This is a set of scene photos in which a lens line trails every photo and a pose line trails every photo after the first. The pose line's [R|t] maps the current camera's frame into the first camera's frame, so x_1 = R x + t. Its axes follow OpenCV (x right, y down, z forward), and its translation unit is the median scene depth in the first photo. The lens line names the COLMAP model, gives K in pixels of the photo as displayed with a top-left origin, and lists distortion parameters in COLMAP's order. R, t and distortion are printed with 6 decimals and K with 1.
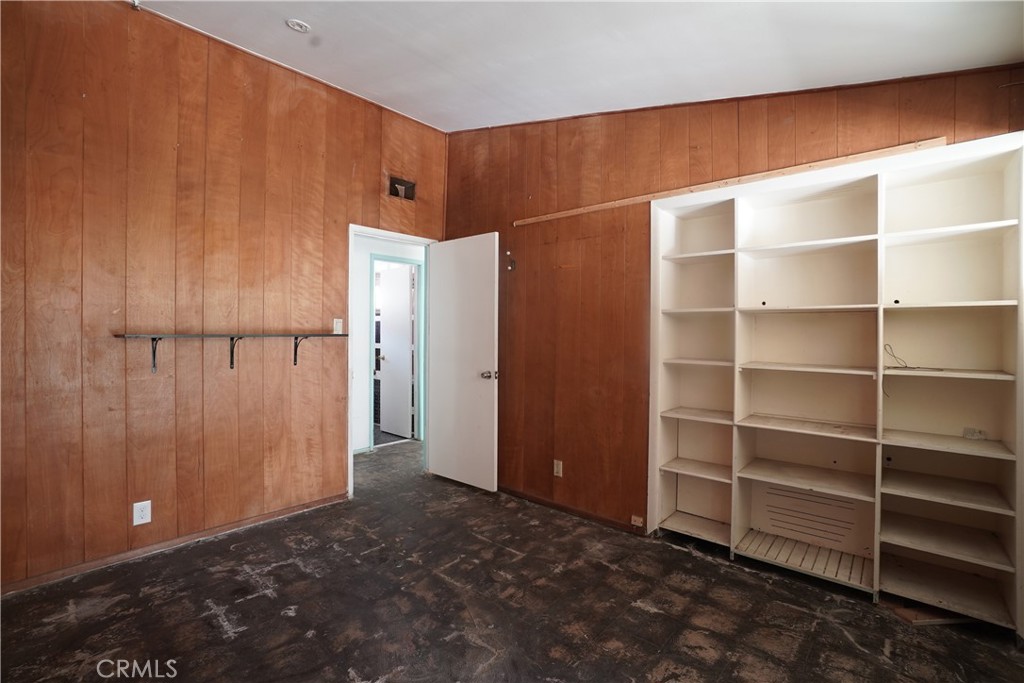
lens RADIAL K [[470.0, 0, 513.0], [0, 470.0, 335.9], [0, 0, 1]] dist [-0.001397, 0.001520]
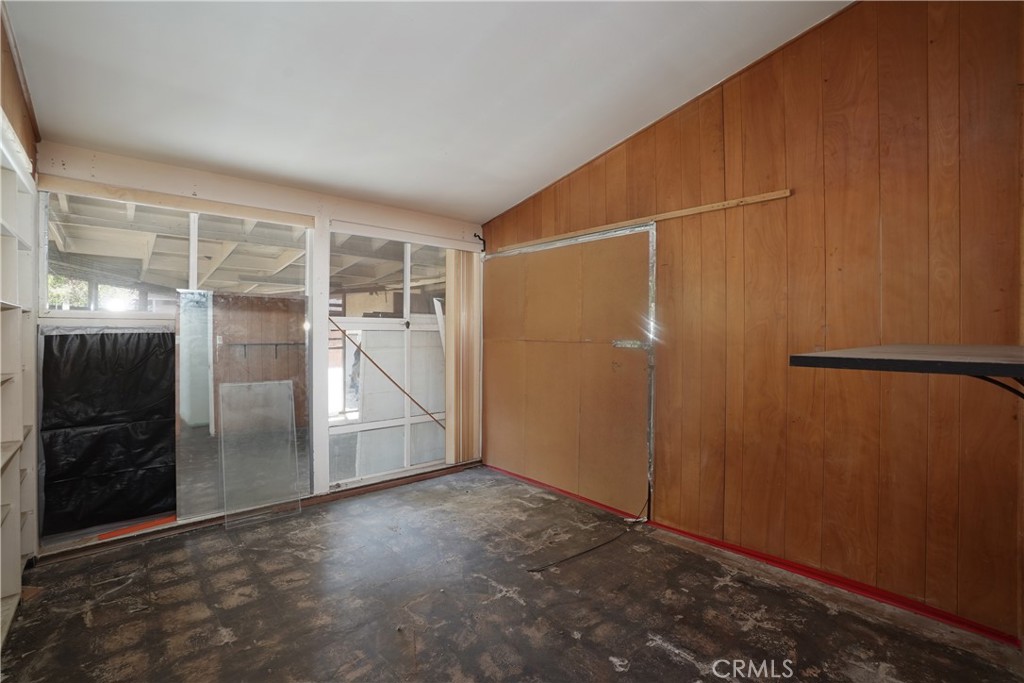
lens RADIAL K [[470.0, 0, 511.2], [0, 470.0, 335.1], [0, 0, 1]] dist [-0.001397, 0.001520]
pose [[-0.994019, -0.003238, 0.109157, -0.397831], [-0.001822, 0.999913, 0.013069, -0.022571], [-0.109190, 0.012792, -0.993939, 1.997802]]
